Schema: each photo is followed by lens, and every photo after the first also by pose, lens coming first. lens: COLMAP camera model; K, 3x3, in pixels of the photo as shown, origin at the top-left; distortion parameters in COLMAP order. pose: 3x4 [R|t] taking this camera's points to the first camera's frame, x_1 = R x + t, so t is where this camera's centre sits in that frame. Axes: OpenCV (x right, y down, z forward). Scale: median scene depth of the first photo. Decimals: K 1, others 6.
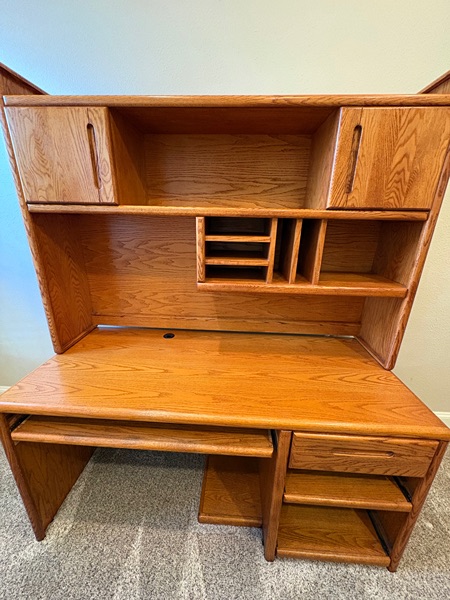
lens RADIAL K [[239.6, 0, 223.8], [0, 239.6, 299.9], [0, 0, 1]] dist [-0.000638, 0.000631]
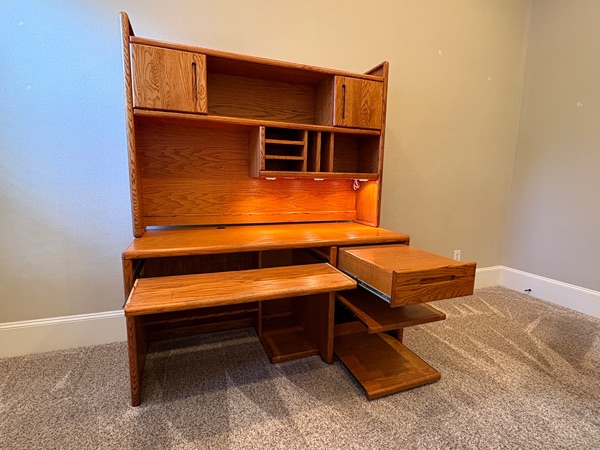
lens RADIAL K [[306.2, 0, 298.0], [0, 306.2, 225.5], [0, 0, 1]] dist [0.000052, 0.001861]
pose [[0.914268, -0.060853, 0.400513, -0.700405], [0.128897, 0.980971, -0.145192, 0.584086], [-0.384056, 0.184369, 0.904715, -0.743945]]
